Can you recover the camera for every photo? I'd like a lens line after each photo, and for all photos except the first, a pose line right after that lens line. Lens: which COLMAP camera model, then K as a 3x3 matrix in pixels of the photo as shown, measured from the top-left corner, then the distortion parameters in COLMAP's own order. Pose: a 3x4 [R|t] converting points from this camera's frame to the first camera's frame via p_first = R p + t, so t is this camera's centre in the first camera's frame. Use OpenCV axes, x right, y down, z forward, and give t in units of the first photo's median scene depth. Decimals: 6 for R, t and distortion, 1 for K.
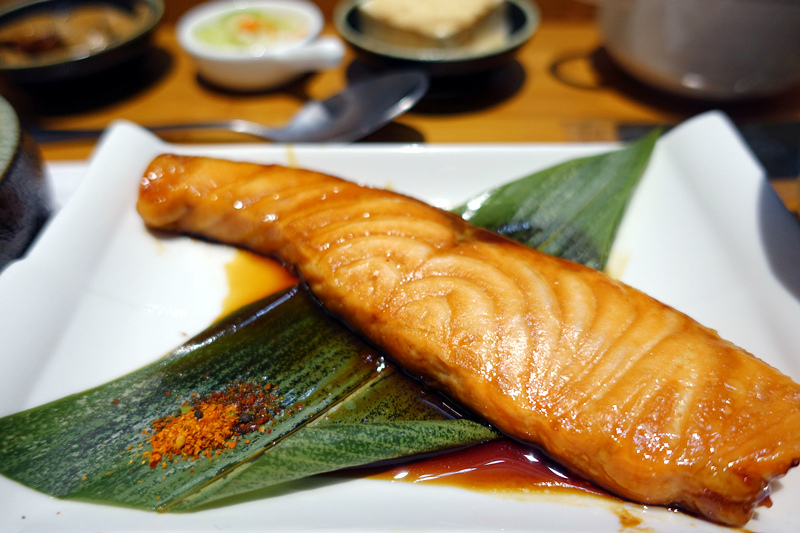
lens RADIAL K [[535.6, 0, 397.7], [0, 535.6, 264.4], [0, 0, 1]] dist [0.010209, -0.006479]
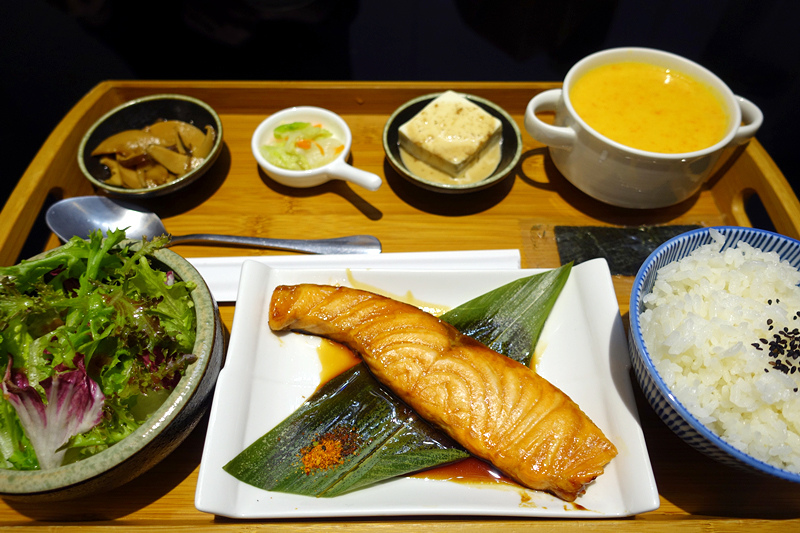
lens RADIAL K [[535.6, 0, 395.5], [0, 535.6, 266.7], [0, 0, 1]] dist [0.010209, -0.006479]
pose [[0.999685, -0.002101, 0.025021, -0.140034], [-0.001948, 0.986996, 0.160735, -0.686666], [-0.025033, -0.160733, 0.986680, -0.858030]]
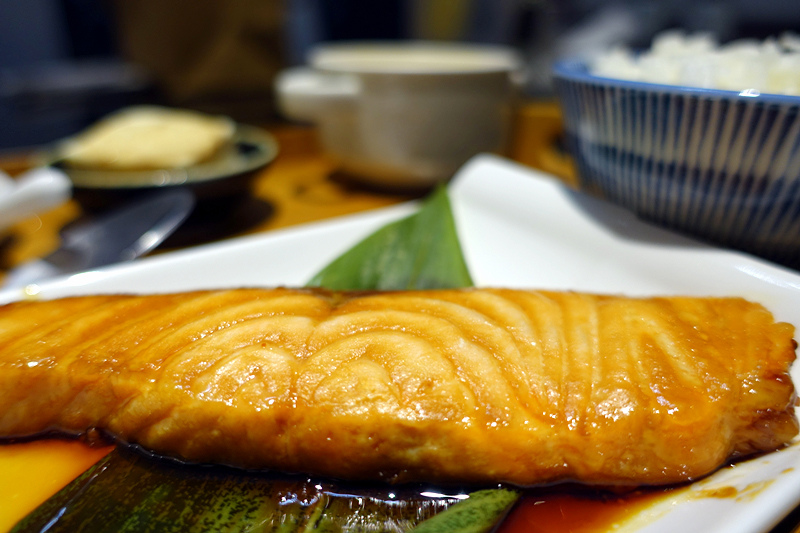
lens RADIAL K [[535.6, 0, 396.4], [0, 535.6, 271.4], [0, 0, 1]] dist [0.010209, -0.006479]
pose [[0.822163, -0.226240, 0.522363, -0.237301], [0.392346, 0.890072, -0.232028, 0.148628], [-0.412446, 0.395712, 0.820549, 0.341344]]
